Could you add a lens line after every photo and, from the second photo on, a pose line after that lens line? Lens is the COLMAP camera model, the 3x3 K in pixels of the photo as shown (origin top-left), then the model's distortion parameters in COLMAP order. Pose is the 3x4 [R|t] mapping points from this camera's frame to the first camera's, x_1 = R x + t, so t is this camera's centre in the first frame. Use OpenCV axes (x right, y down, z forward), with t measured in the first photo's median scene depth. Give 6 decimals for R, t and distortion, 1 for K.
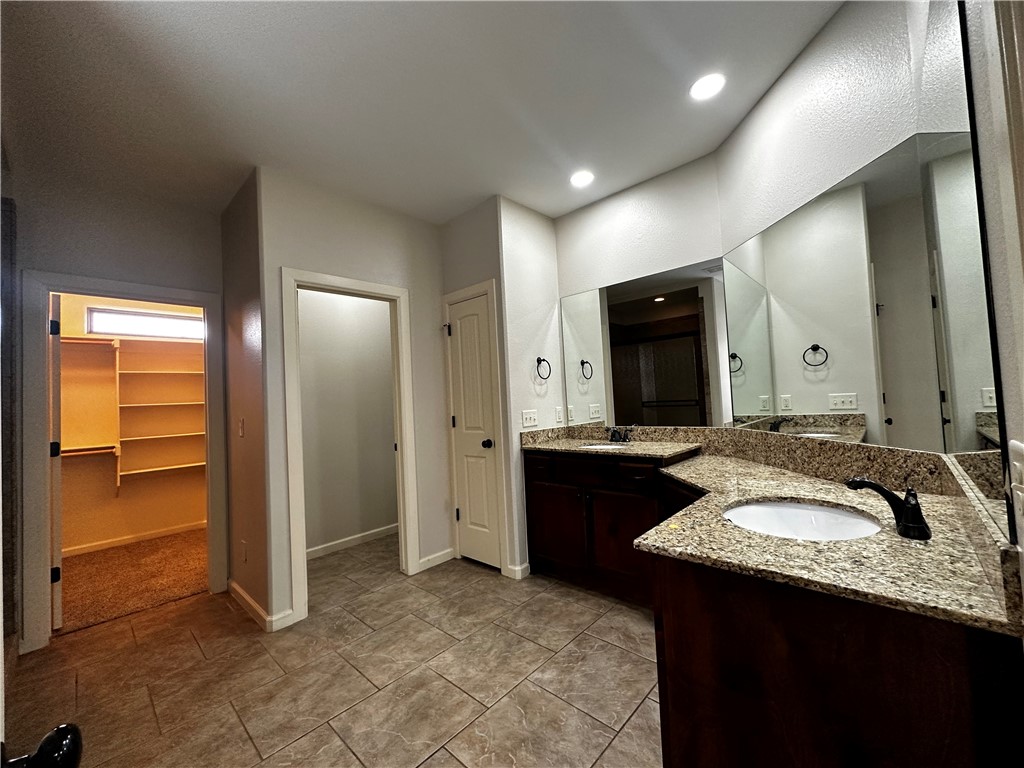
lens RADIAL K [[407.9, 0, 512.0], [0, 407.9, 384.0], [0, 0, 1]] dist [-0.002056, 0.000049]
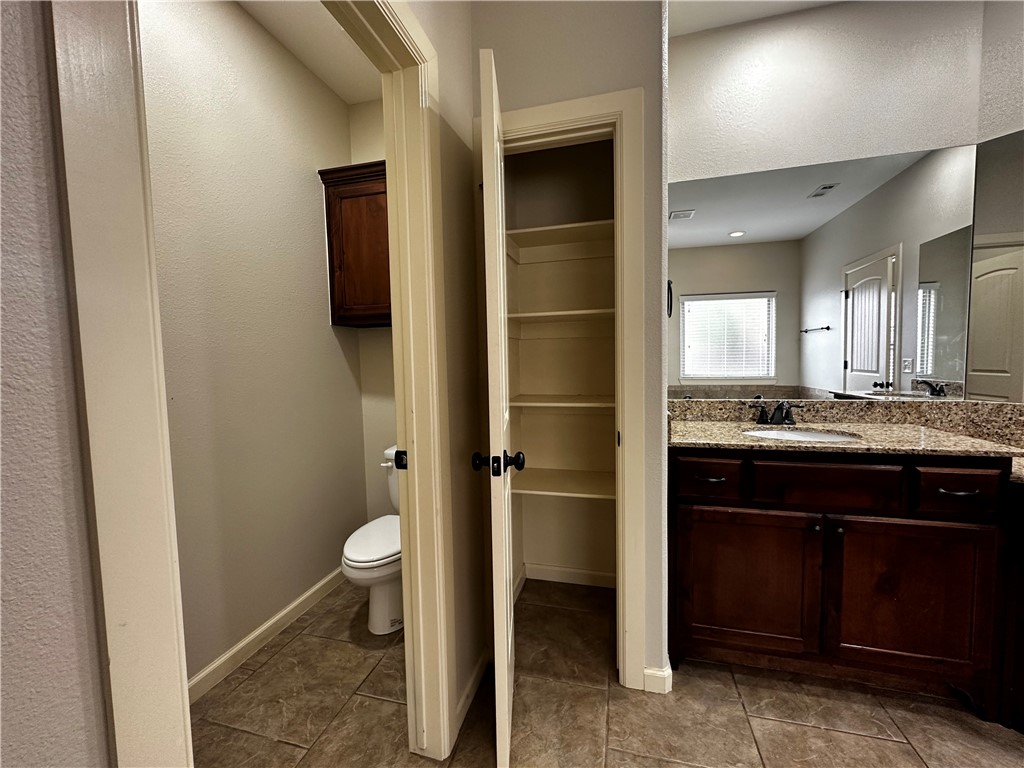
lens RADIAL K [[407.9, 0, 512.0], [0, 407.9, 384.0], [0, 0, 1]] dist [-0.002056, 0.000049]
pose [[0.882170, 0.003814, 0.470915, -0.507085], [-0.039551, 0.997034, 0.066016, 0.068573], [-0.469267, -0.076863, 0.879705, 0.817687]]
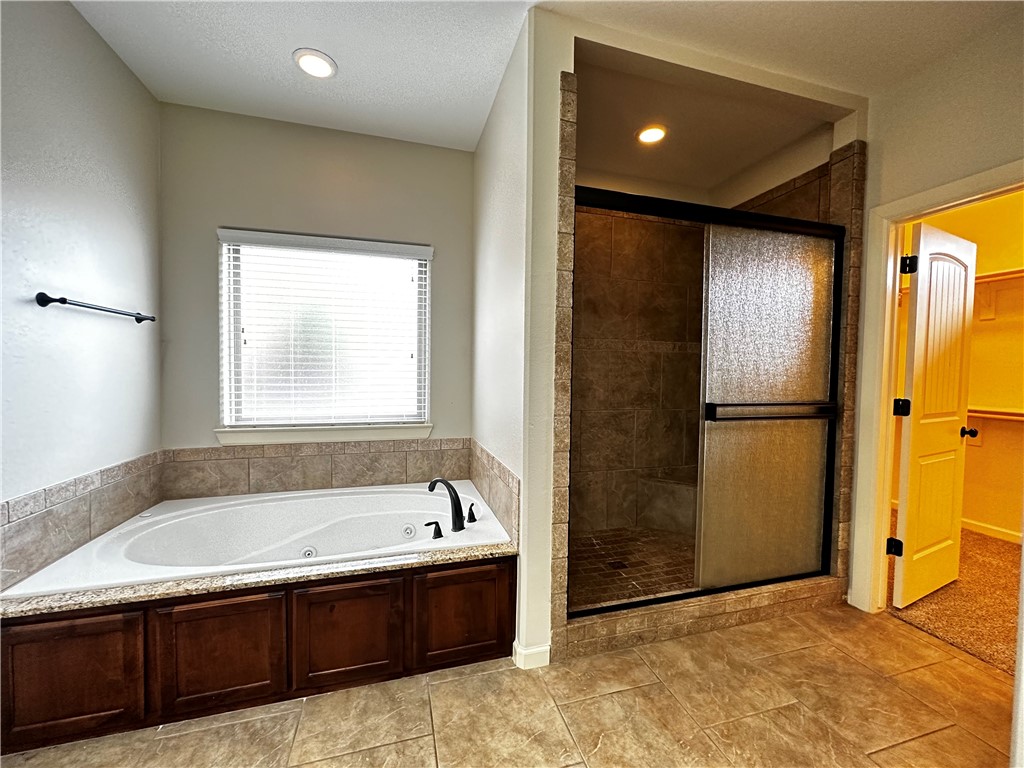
lens RADIAL K [[407.9, 0, 512.0], [0, 407.9, 384.0], [0, 0, 1]] dist [-0.002056, 0.000049]
pose [[-0.512048, 0.077813, -0.855425, 0.041553], [0.044590, 0.996953, 0.063996, 0.020323], [0.857798, -0.005375, -0.513958, 0.775341]]
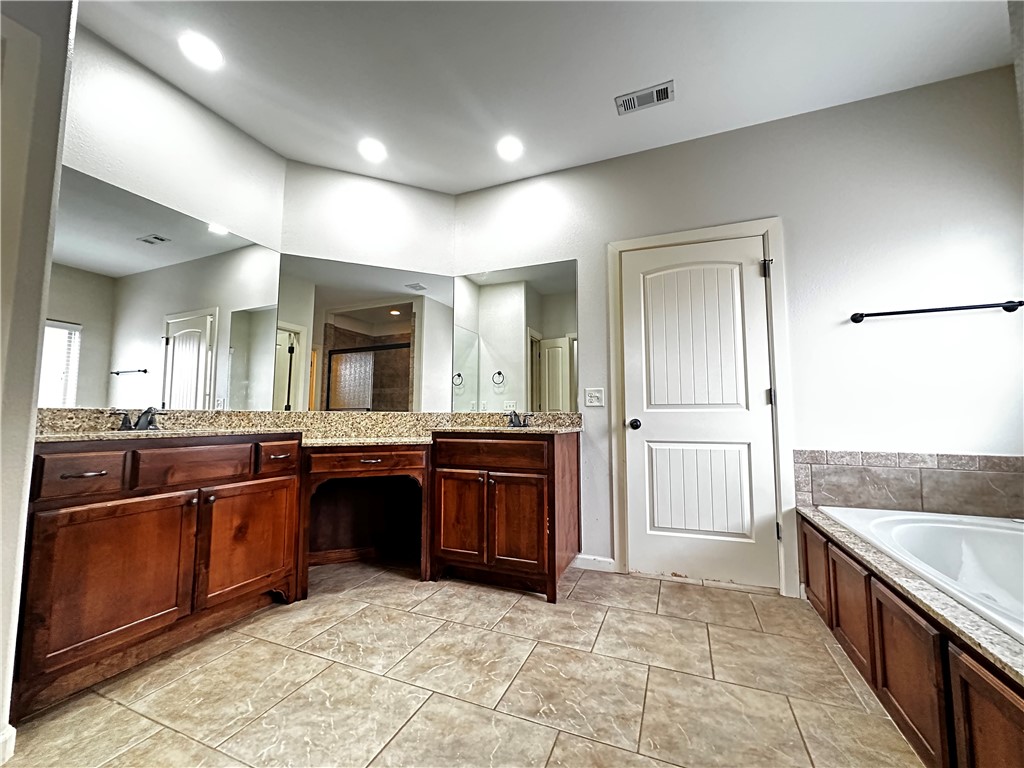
lens RADIAL K [[407.9, 0, 512.0], [0, 407.9, 384.0], [0, 0, 1]] dist [-0.002056, 0.000049]
pose [[-0.351621, 0.128356, 0.927301, -0.723875], [-0.015722, 0.989606, -0.142941, 0.193316], [-0.936010, -0.064841, -0.345948, 0.855282]]
